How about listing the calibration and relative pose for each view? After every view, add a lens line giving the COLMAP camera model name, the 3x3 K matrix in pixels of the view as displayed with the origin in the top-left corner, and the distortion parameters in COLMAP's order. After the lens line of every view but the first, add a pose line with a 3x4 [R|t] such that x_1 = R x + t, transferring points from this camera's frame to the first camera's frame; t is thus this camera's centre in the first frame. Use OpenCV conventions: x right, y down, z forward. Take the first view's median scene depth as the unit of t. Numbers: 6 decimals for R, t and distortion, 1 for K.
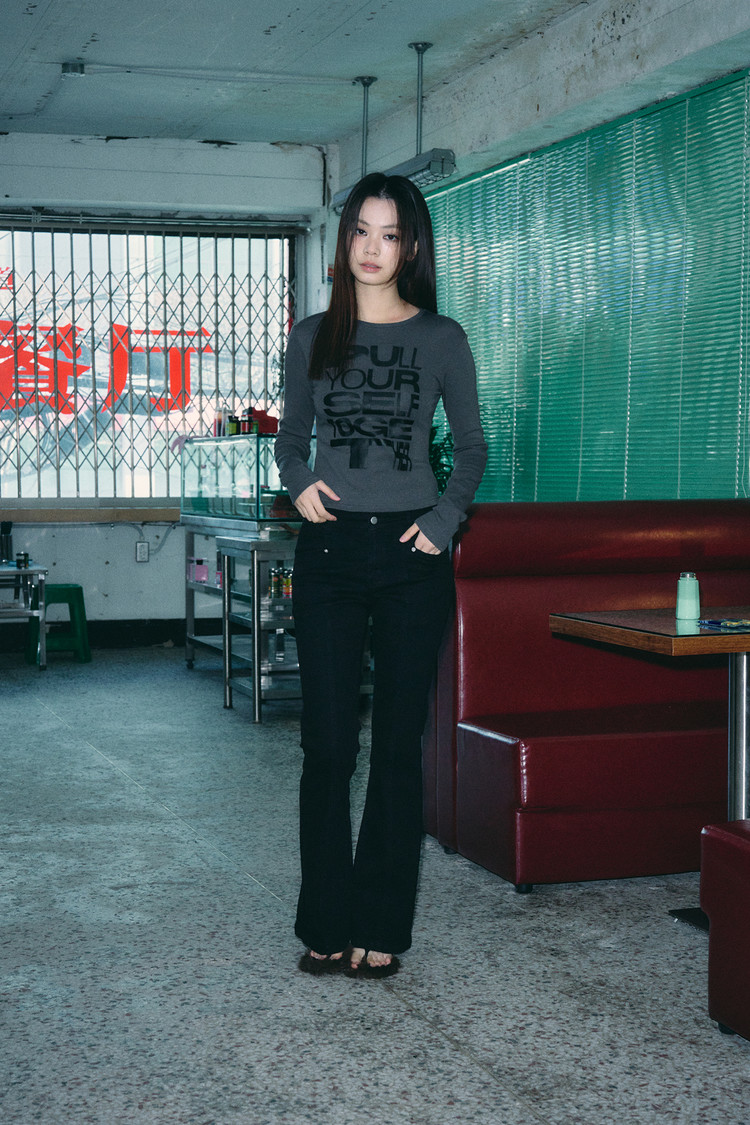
lens RADIAL K [[1940.1, 0, 369.5], [0, 1940.1, 554.5], [0, 0, 1]] dist [0.168531, 0.000000]
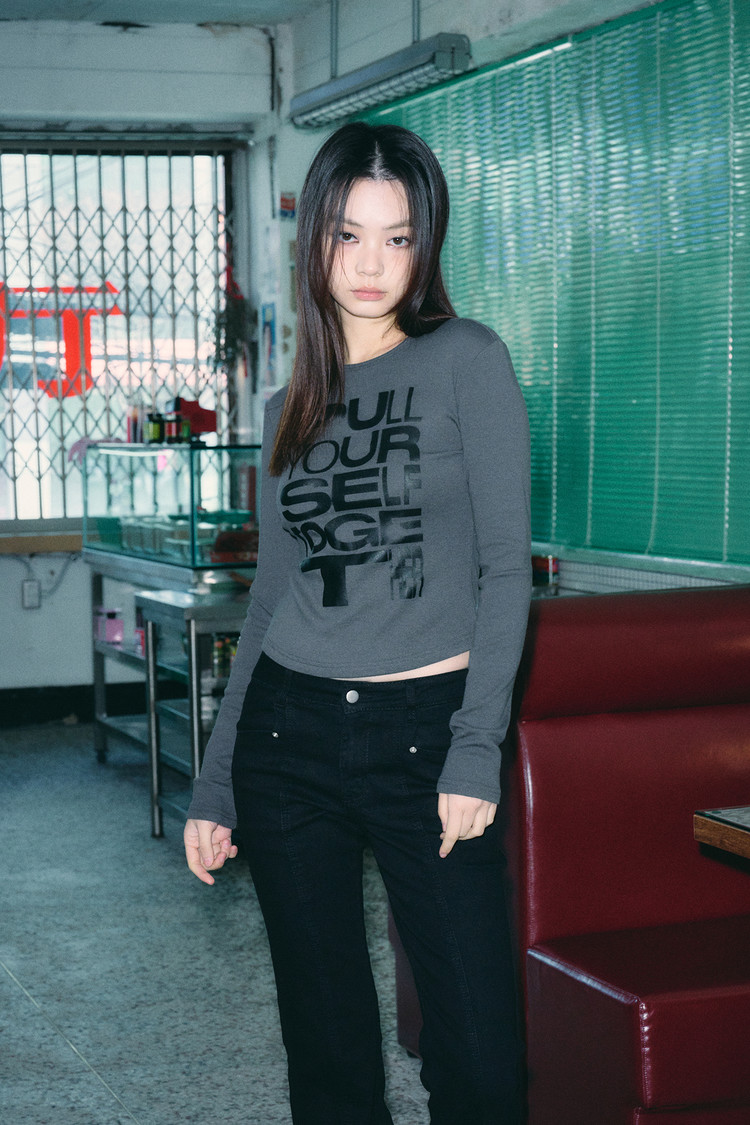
lens RADIAL K [[2197.5, 0, 336.4], [0, 2197.5, 547.7], [0, 0, 1]] dist [0.099660, 0.000000]
pose [[0.999630, -0.020878, 0.017410, -0.017760], [0.020261, 0.999187, 0.034863, -0.046728], [-0.018124, -0.034497, 0.999240, 0.185951]]
